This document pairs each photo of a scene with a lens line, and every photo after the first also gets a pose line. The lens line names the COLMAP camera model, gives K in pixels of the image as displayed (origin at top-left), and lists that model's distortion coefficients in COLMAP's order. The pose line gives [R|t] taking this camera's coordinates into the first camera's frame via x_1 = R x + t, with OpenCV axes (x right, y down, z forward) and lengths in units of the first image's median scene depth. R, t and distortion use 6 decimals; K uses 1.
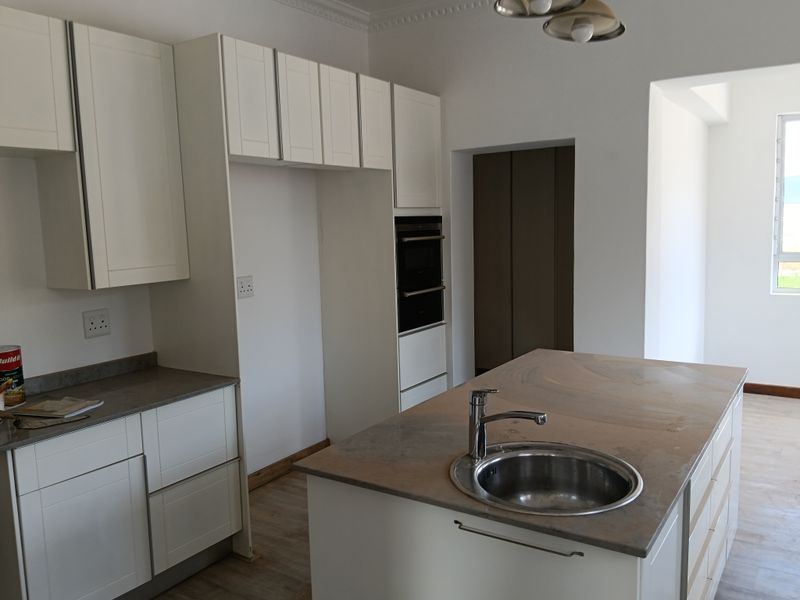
lens RADIAL K [[651.6, 0, 400.0], [0, 651.6, 300.0], [0, 0, 1]] dist [0.005278, -0.006265]
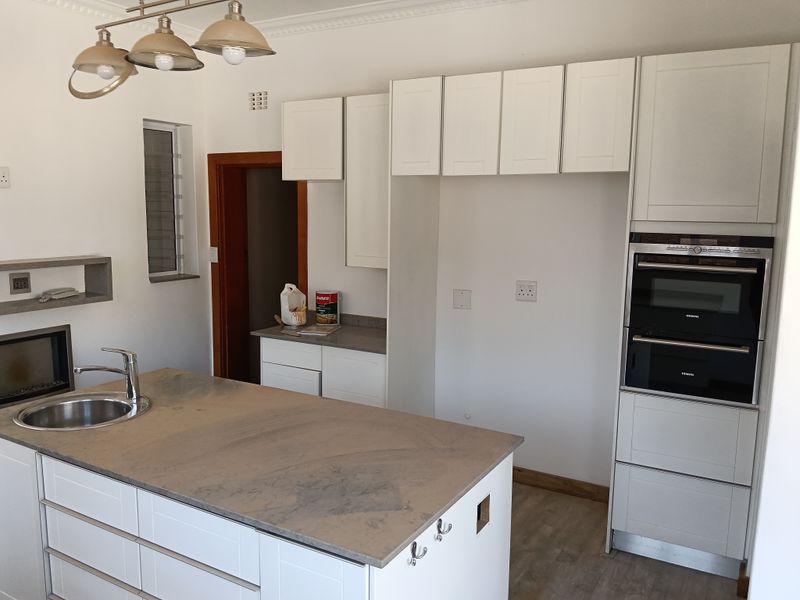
lens RADIAL K [[651.6, 0, 400.0], [0, 651.6, 300.0], [0, 0, 1]] dist [0.005278, -0.006265]
pose [[0.050384, 0.174181, -0.983424, 0.875792], [-0.132897, 0.977087, 0.166250, -0.169911], [0.989848, 0.122317, 0.072378, 0.816415]]
